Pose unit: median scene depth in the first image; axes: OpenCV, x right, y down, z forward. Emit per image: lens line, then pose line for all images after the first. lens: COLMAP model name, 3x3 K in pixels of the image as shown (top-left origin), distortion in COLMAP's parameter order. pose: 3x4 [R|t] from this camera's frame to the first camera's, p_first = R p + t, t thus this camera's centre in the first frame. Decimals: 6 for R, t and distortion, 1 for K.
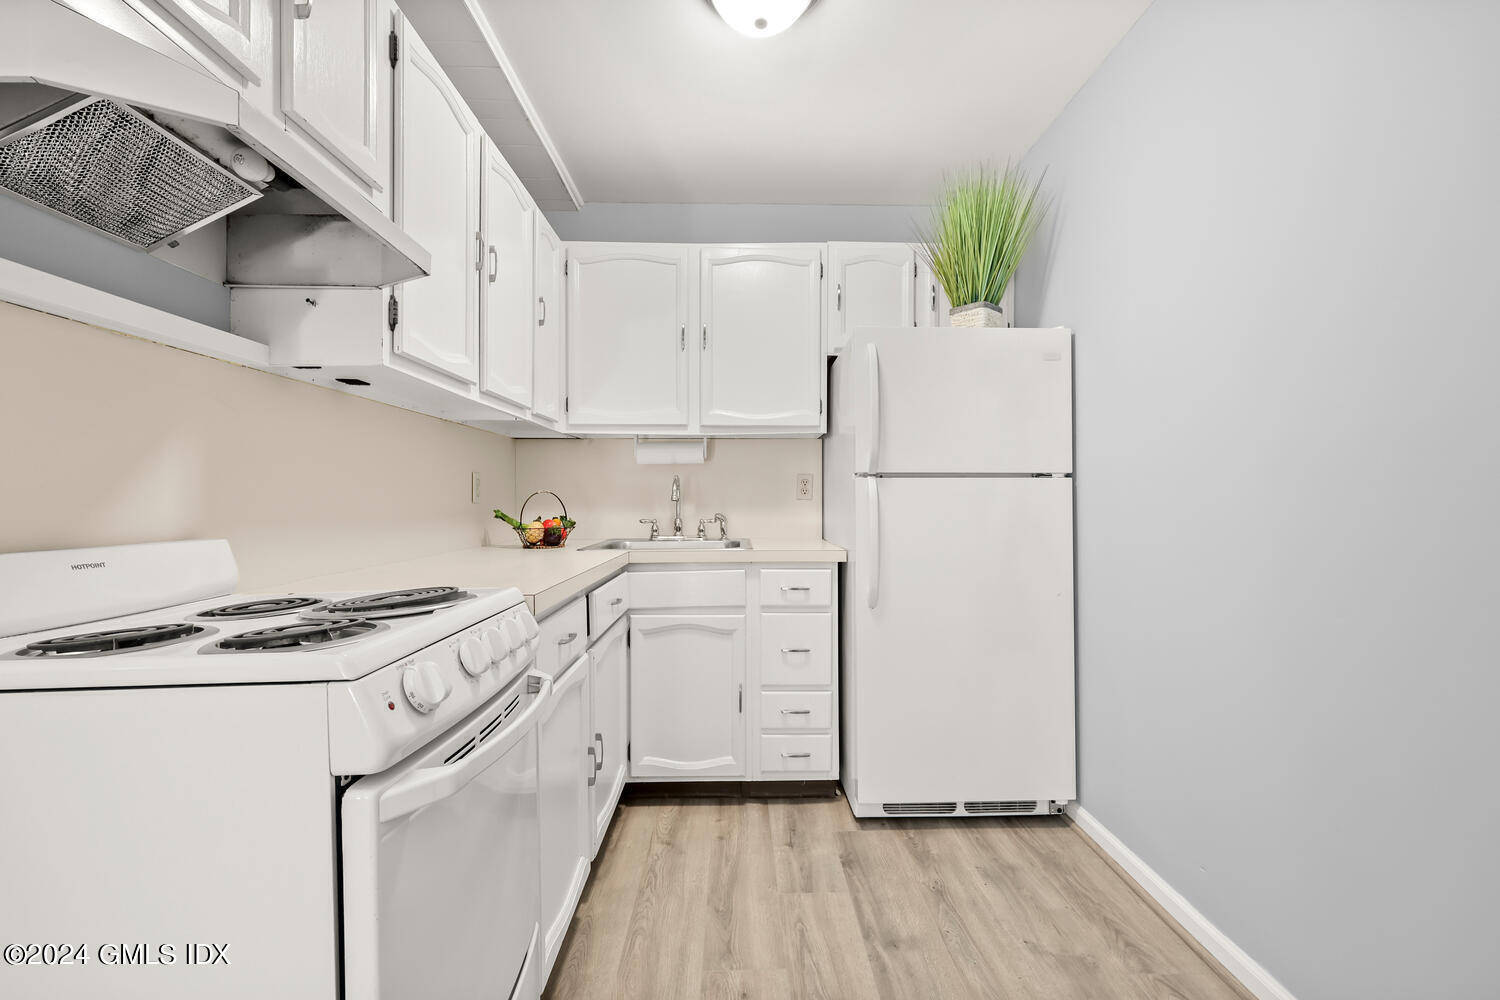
lens RADIAL K [[613.3, 0, 752.1], [0, 613.3, 500.0], [0, 0, 1]] dist [0.000626, 0.000233]
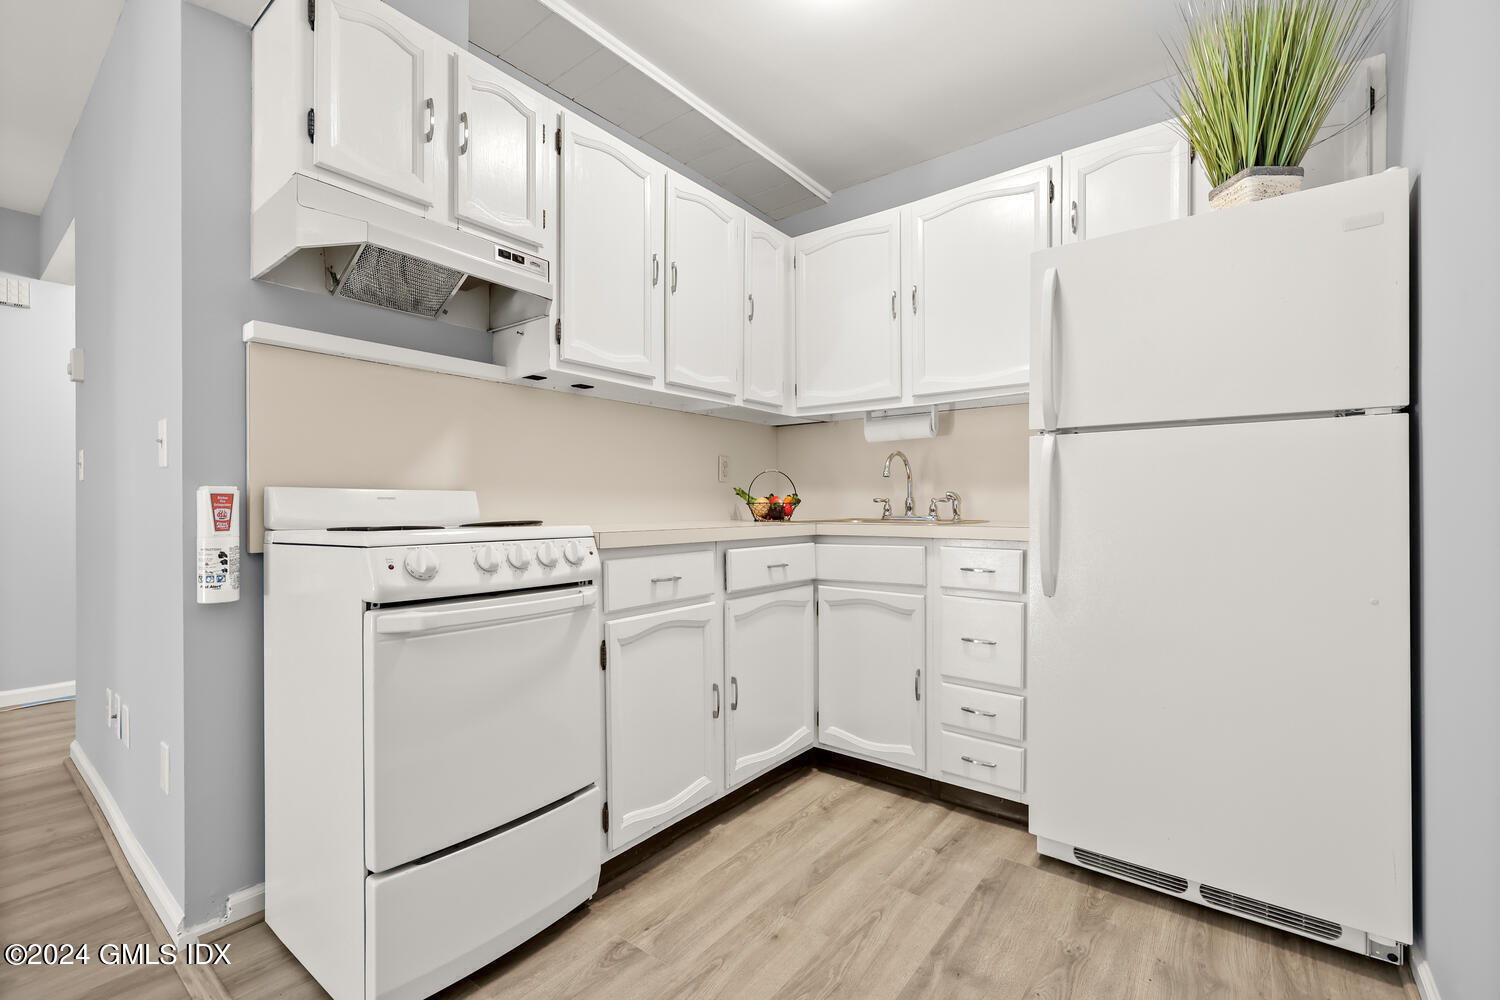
lens RADIAL K [[652.3, 0, 752.7], [0, 652.3, 507.2], [0, 0, 1]] dist [0.001453, 0.000600]
pose [[0.768913, 0.002299, -0.639349, 0.436873], [-0.001557, 0.999997, 0.001724, 0.056774], [0.639352, -0.000331, 0.768915, 0.089539]]
